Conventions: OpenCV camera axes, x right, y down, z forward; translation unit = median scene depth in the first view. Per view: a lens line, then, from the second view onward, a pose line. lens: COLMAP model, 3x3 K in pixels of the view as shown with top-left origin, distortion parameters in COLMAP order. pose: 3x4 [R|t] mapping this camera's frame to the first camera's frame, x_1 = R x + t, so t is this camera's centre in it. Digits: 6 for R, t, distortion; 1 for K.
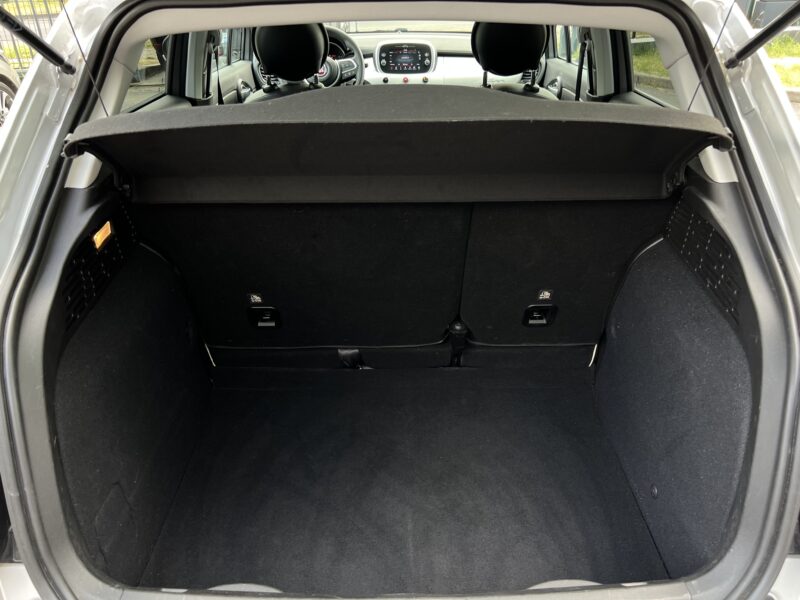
lens RADIAL K [[593.6, 0, 399.9], [0, 593.6, 302.5], [0, 0, 1]] dist [0.053891, -0.047621]
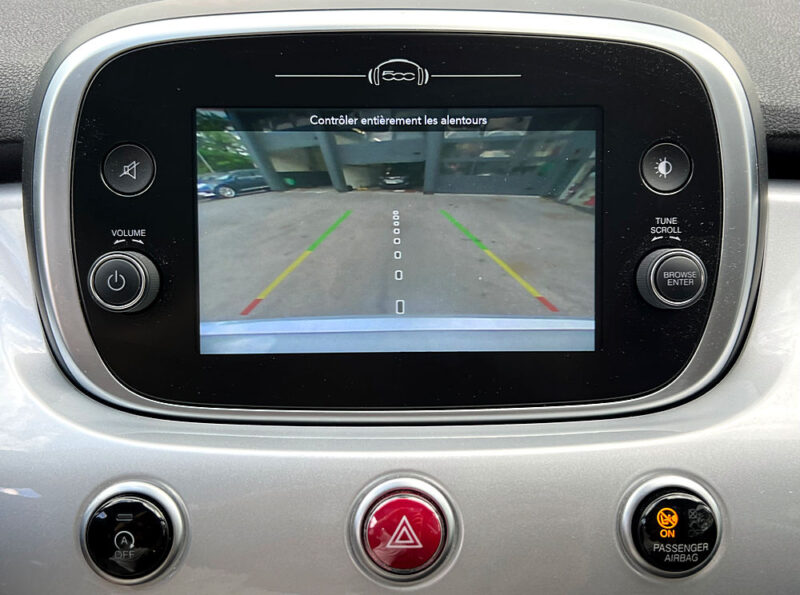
lens RADIAL K [[828.0, 0, 397.9], [0, 828.0, 303.5], [0, 0, 1]] dist [0.035323, 0.000000]
pose [[0.999748, -0.000062, 0.022436, 0.006242], [0.000443, 0.999856, -0.016947, -0.395103], [-0.022432, 0.016953, 0.999605, 0.888139]]
